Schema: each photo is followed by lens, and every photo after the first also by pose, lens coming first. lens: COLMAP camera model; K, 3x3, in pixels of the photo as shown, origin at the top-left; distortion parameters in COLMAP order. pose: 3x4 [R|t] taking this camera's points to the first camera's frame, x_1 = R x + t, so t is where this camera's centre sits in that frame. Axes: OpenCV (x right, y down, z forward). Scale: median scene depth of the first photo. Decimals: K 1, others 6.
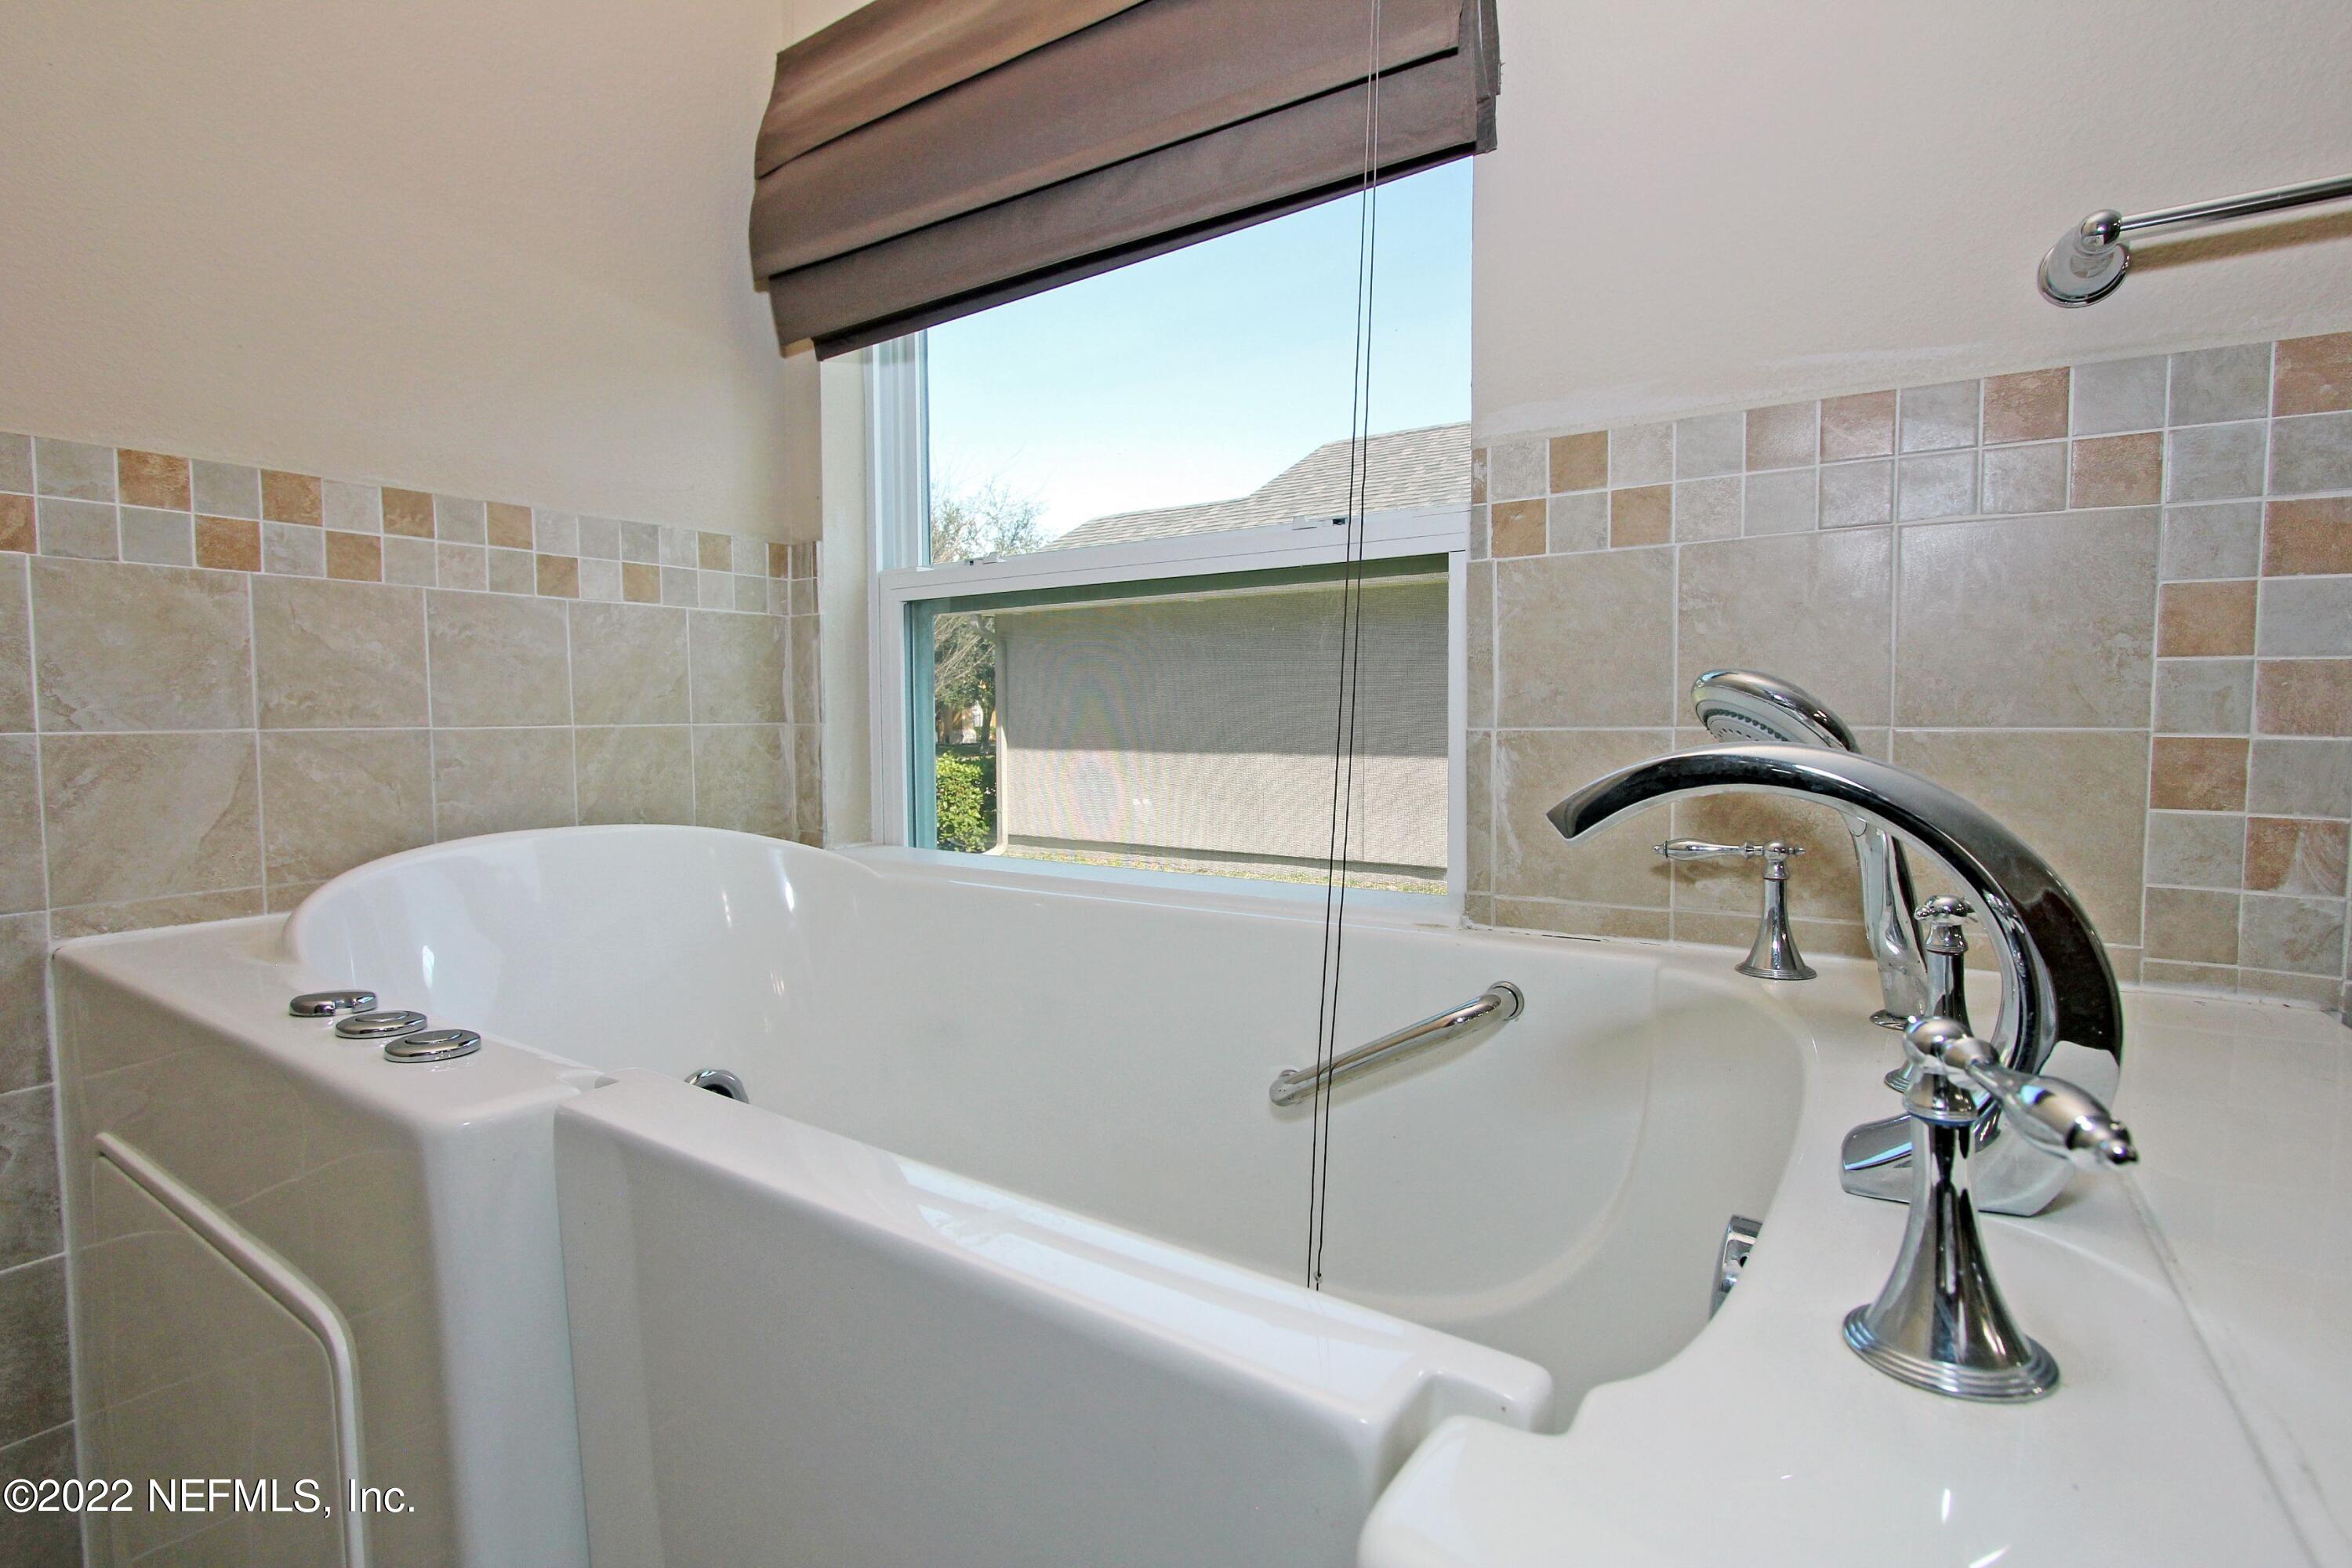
lens RADIAL K [[1087.4, 0, 1185.8], [0, 1087.4, 774.6], [0, 0, 1]] dist [-0.018348, 0.002012]
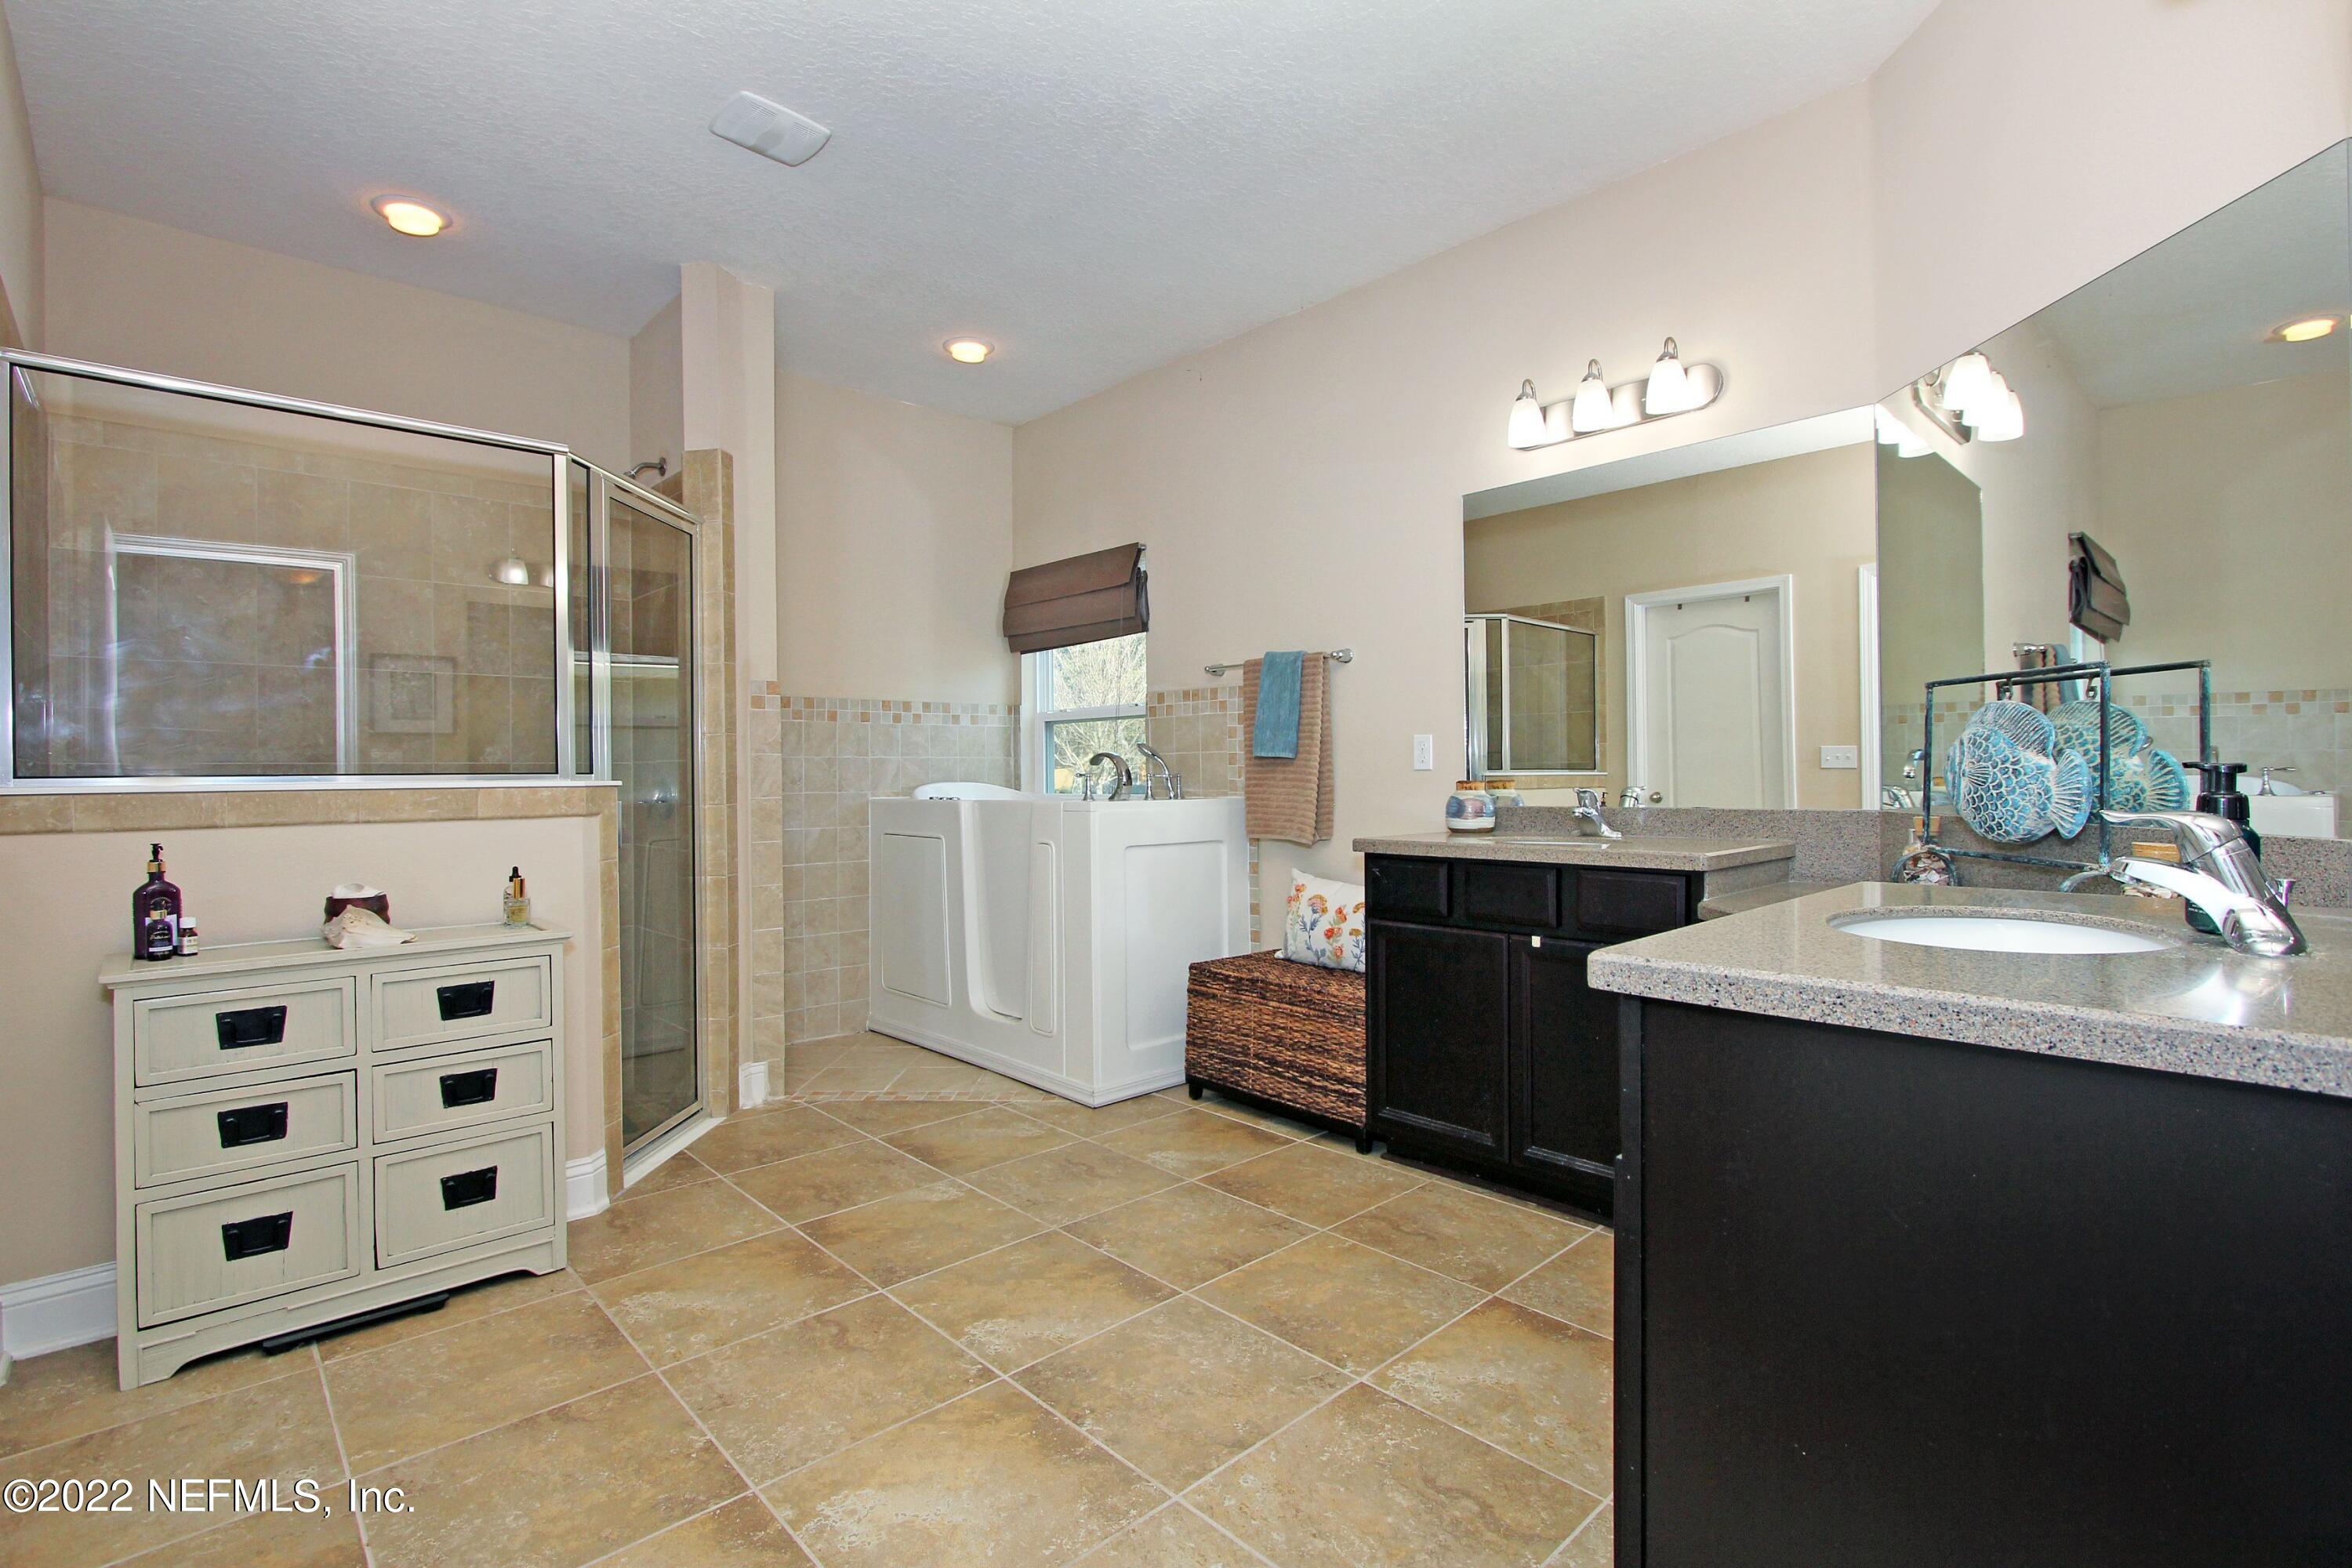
lens RADIAL K [[1087.4, 0, 1171.2], [0, 1087.4, 776.6], [0, 0, 1]] dist [-0.018348, 0.002012]
pose [[0.968569, -0.002315, -0.248733, 1.171986], [-0.010498, 0.998685, -0.050175, 0.217034], [0.248522, 0.051209, 0.967272, -2.639131]]
